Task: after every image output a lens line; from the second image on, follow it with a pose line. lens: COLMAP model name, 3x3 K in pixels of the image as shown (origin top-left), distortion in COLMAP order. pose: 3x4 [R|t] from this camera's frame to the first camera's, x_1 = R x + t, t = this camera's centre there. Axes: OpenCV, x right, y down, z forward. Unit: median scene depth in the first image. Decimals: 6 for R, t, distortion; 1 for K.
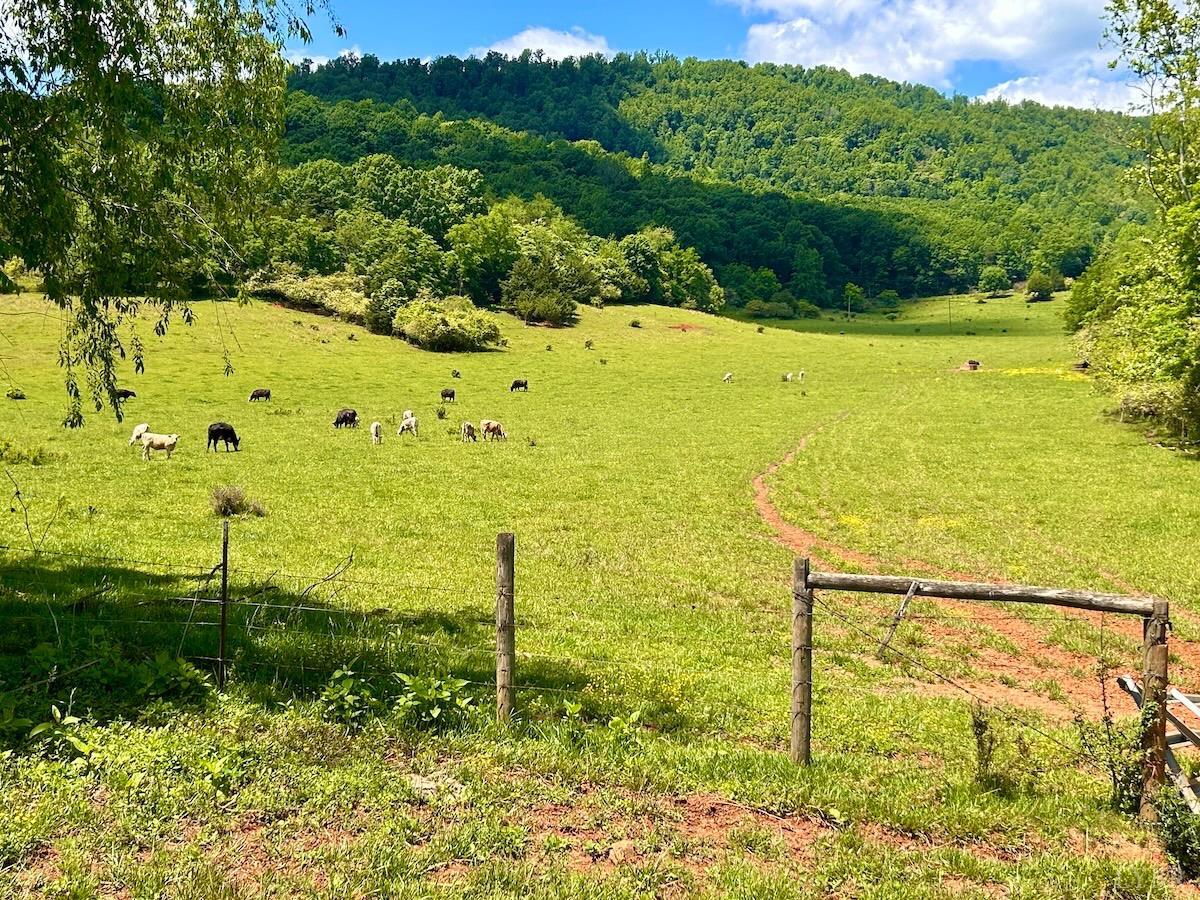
lens RADIAL K [[1357.1, 0, 600.3], [0, 1357.1, 449.7], [0, 0, 1]] dist [0.022440, 0.000000]
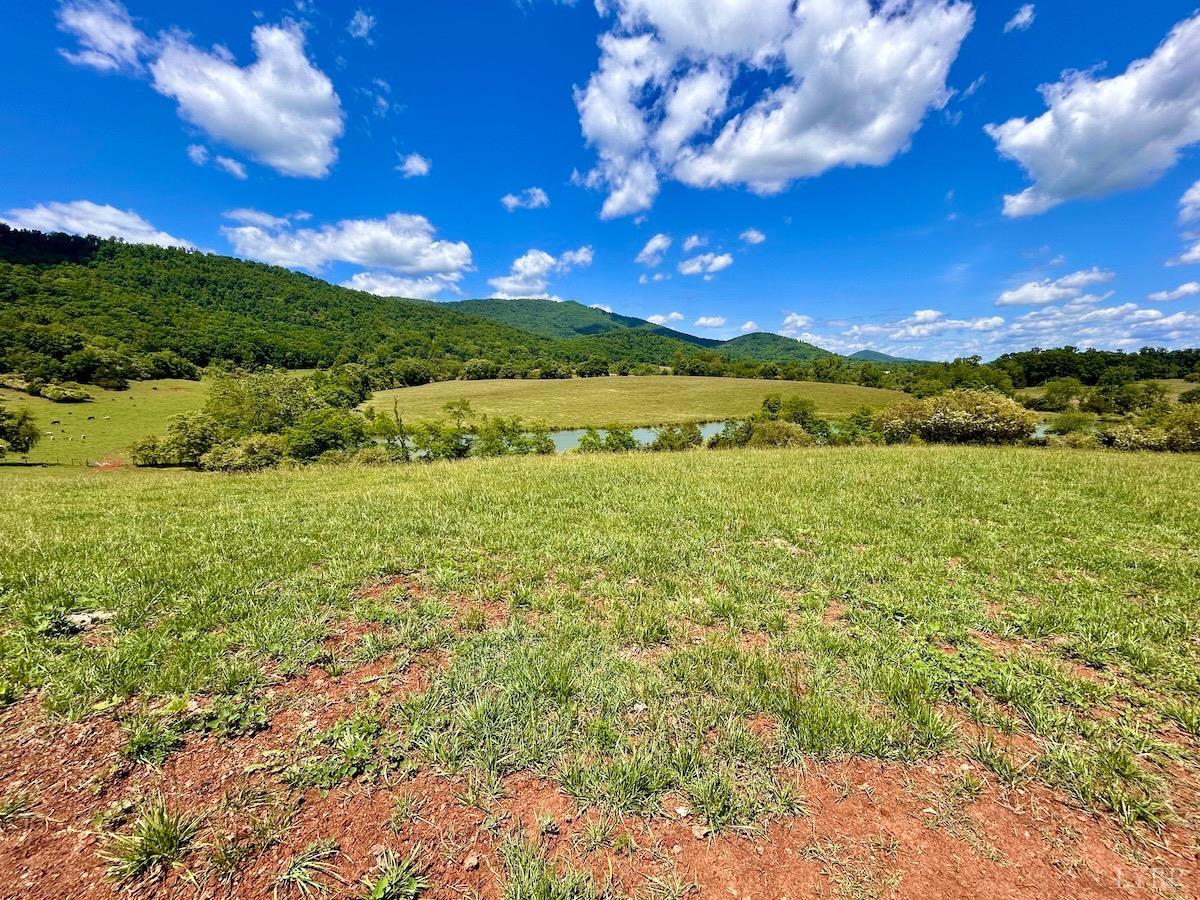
lens RADIAL K [[489.0, 0, 596.3], [0, 489.0, 447.3], [0, 0, 1]] dist [-0.002989, -0.001123]
pose [[0.764810, -0.070858, 0.640347, 0.067971], [0.025093, 0.996455, 0.080293, -0.019713], [-0.643767, -0.045341, 0.763877, -0.463916]]
